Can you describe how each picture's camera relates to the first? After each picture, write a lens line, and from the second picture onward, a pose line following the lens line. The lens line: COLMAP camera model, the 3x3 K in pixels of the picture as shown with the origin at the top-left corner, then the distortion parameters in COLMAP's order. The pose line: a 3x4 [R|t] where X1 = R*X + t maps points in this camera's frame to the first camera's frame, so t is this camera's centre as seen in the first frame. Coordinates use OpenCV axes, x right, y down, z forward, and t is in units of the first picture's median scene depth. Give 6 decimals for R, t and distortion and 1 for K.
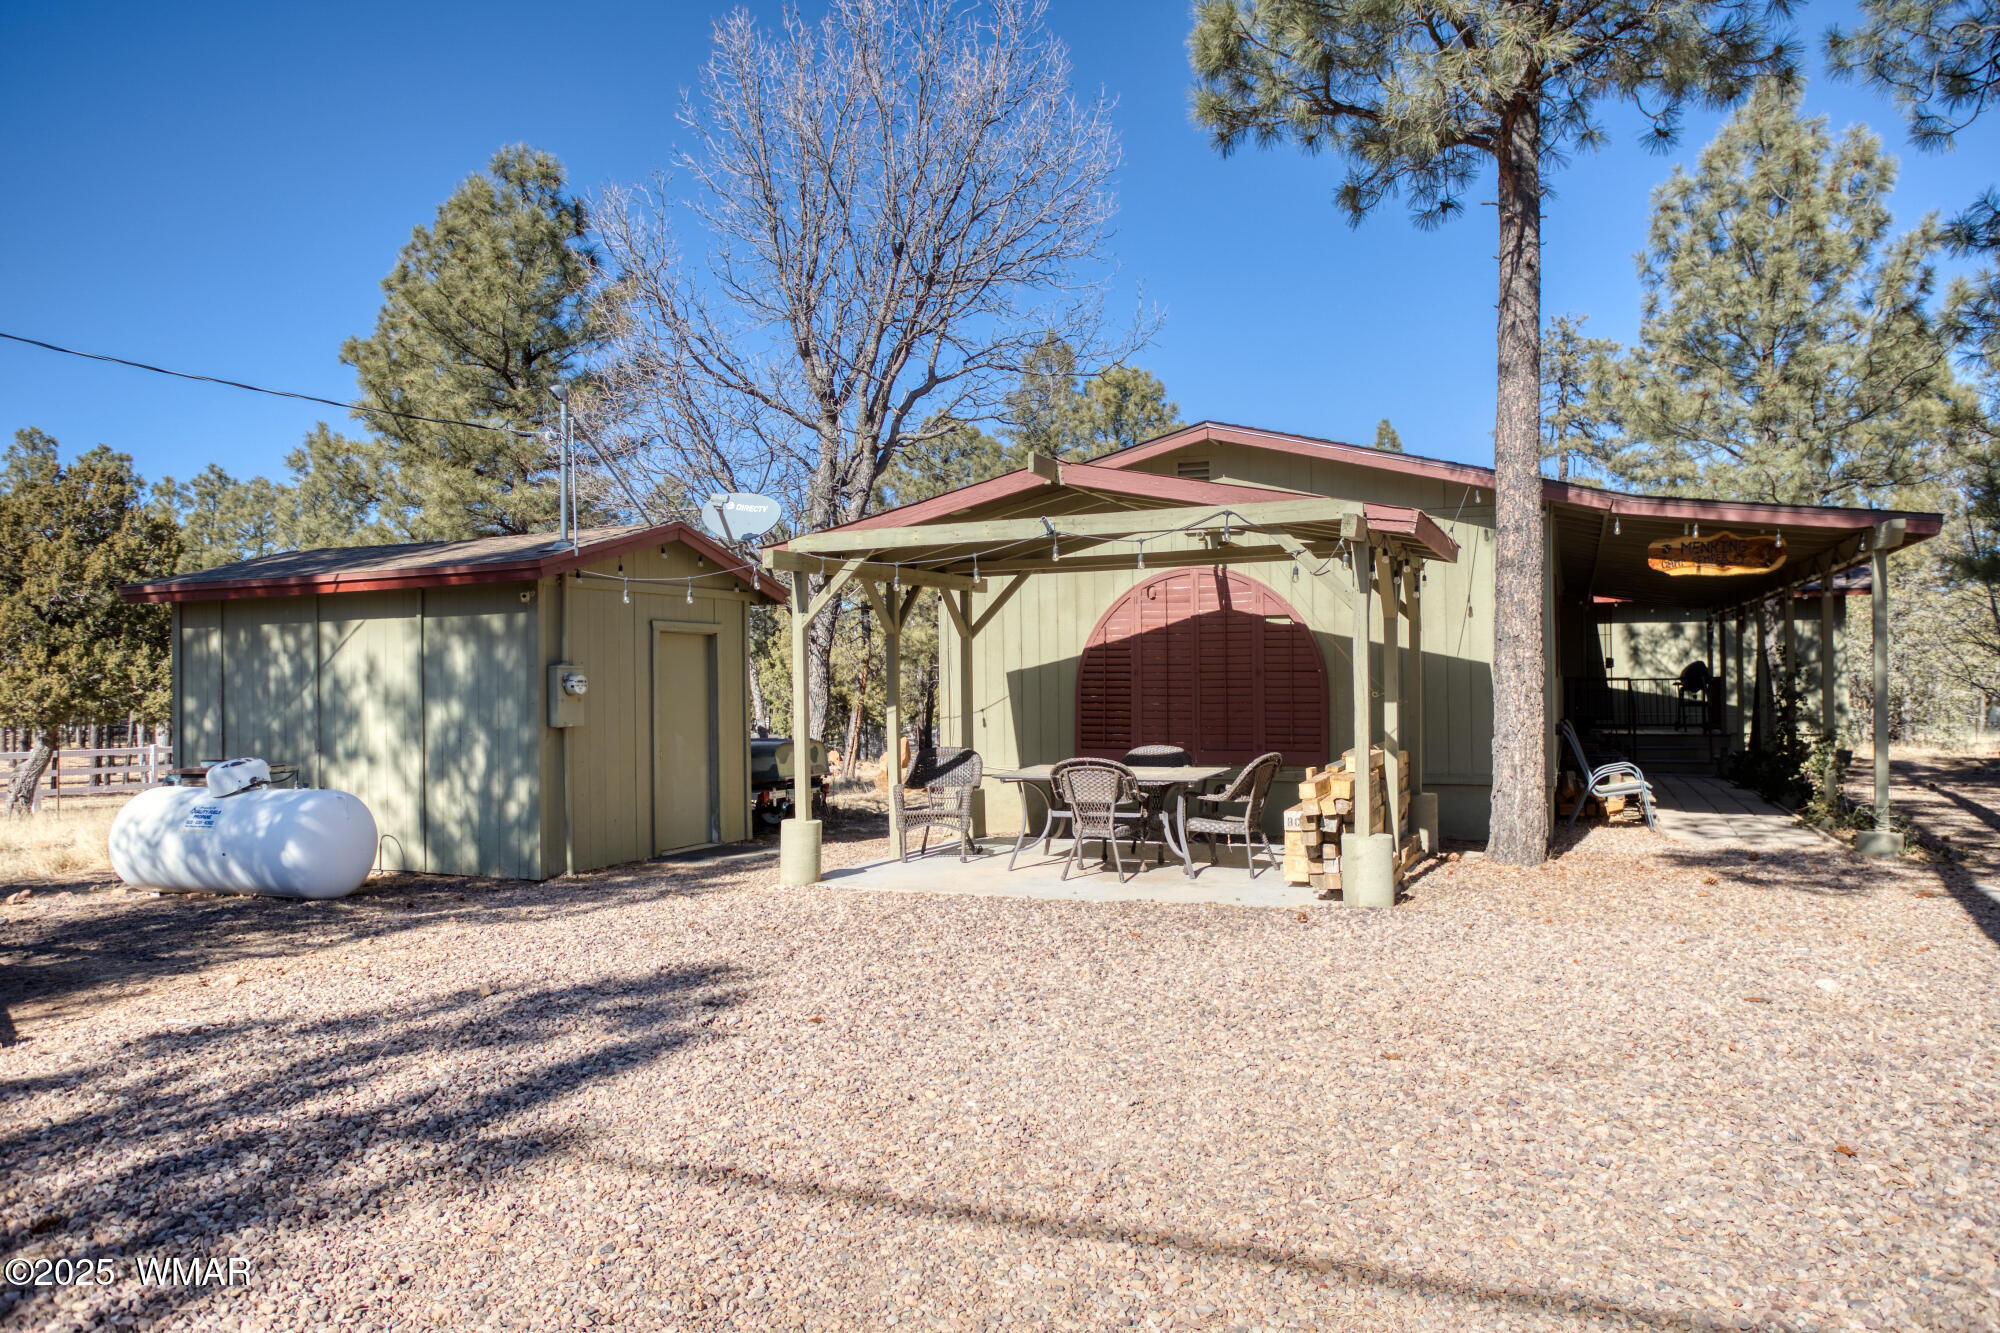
lens RADIAL K [[1346.4, 0, 997.8], [0, 1346.4, 639.2], [0, 0, 1]] dist [-0.004880, -0.000007]
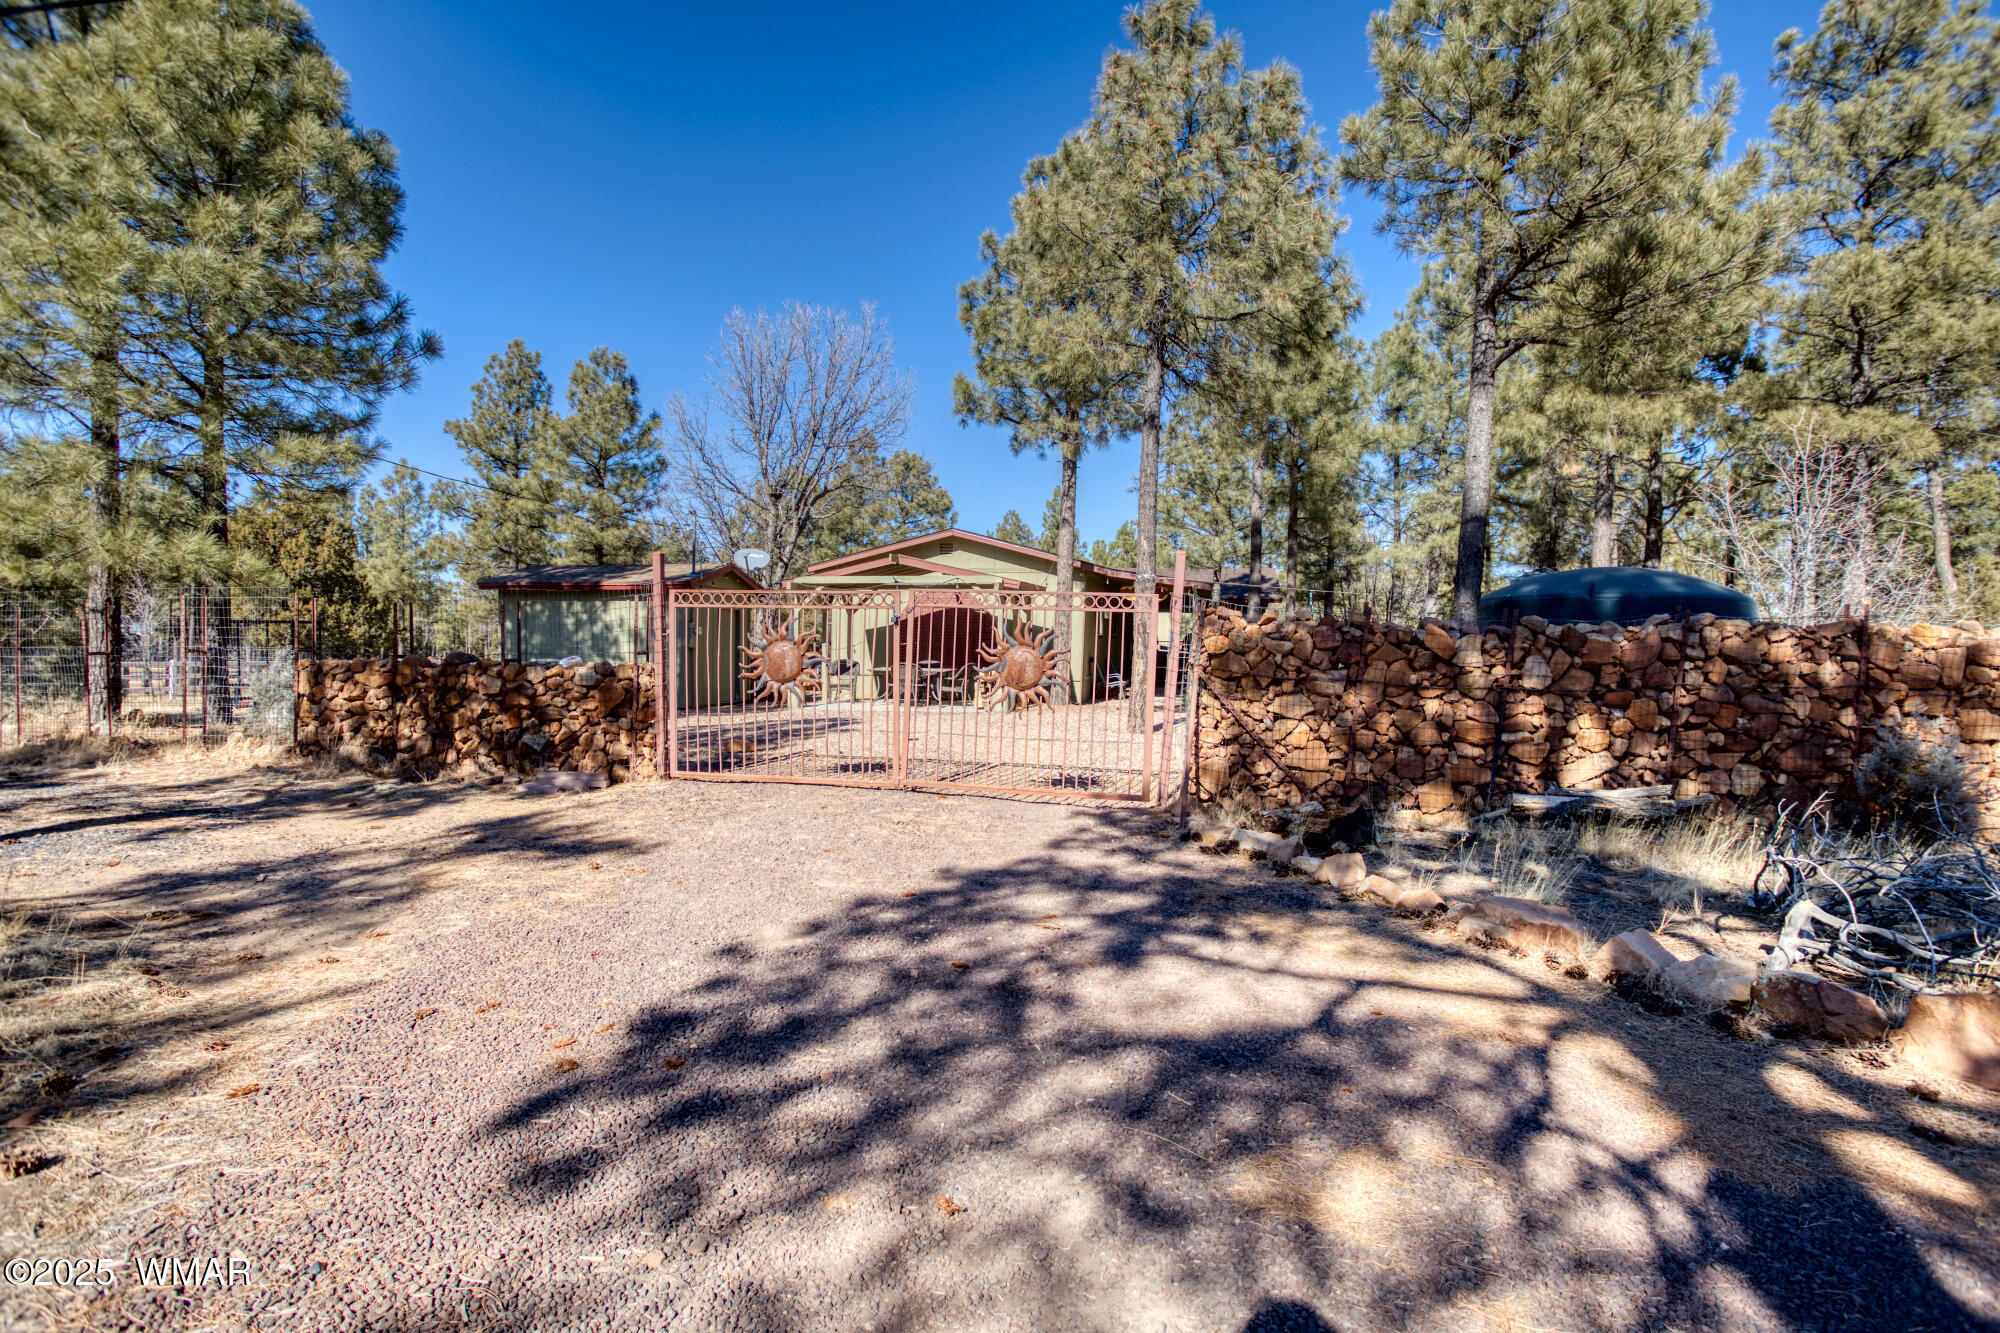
lens RADIAL K [[972.2, 0, 1013.6], [0, 972.2, 655.1], [0, 0, 1]] dist [-0.076893, 0.028960]
pose [[0.975619, 0.023071, 0.218255, -0.110254], [-0.033874, 0.998372, 0.045881, -0.018027], [-0.216841, -0.052156, 0.974813, -0.704264]]
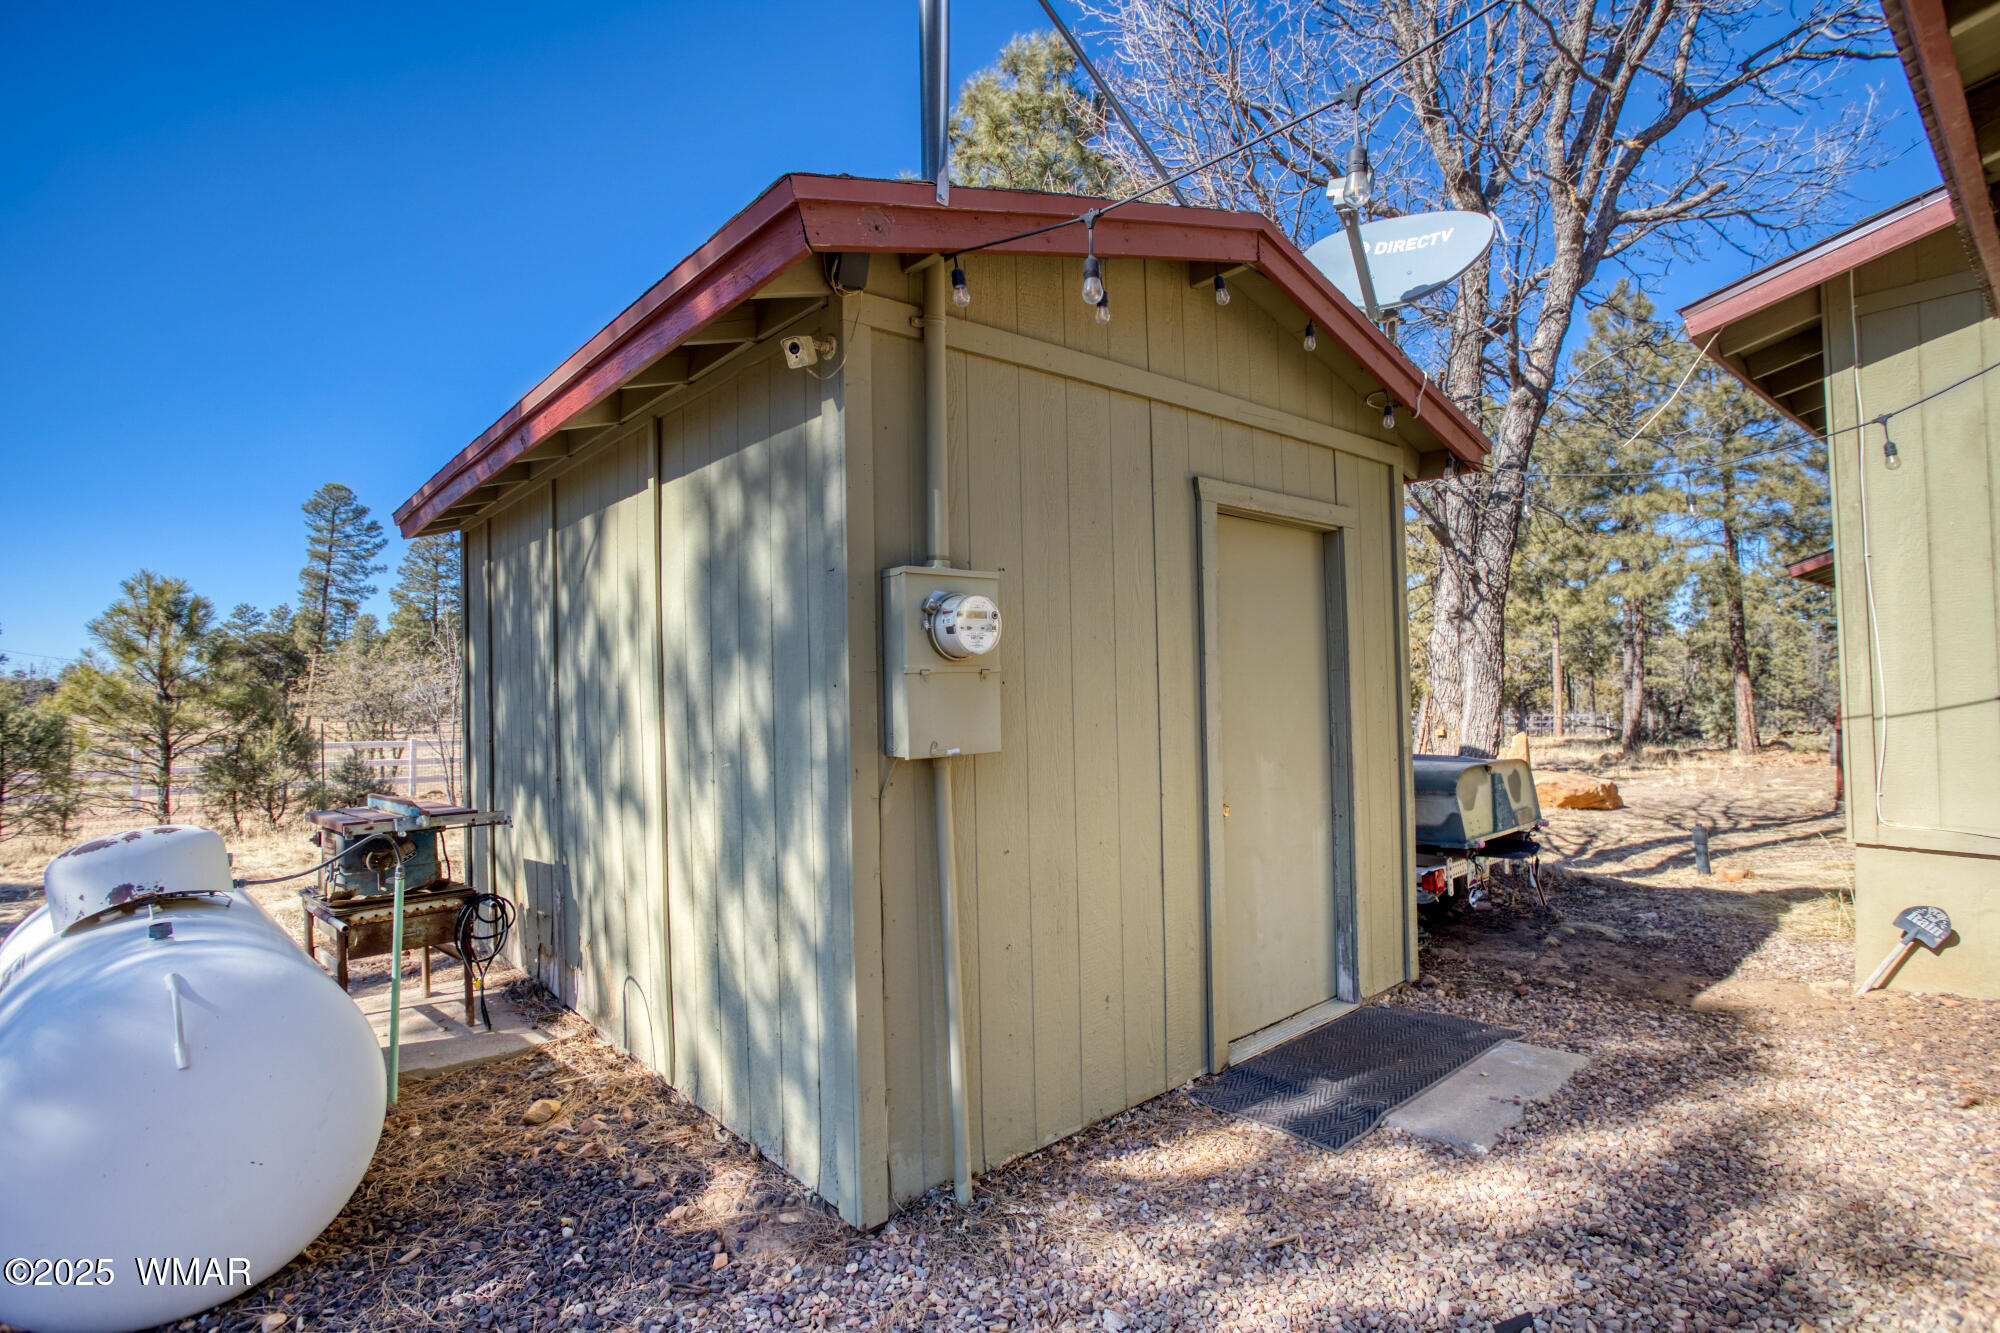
lens RADIAL K [[972.2, 0, 1013.6], [0, 972.2, 655.1], [0, 0, 1]] dist [-0.076893, 0.028960]
pose [[0.901679, -0.020105, -0.431937, -0.172625], [0.023101, 0.999732, 0.001690, 0.034808], [0.431788, -0.011502, 0.901902, 0.677230]]
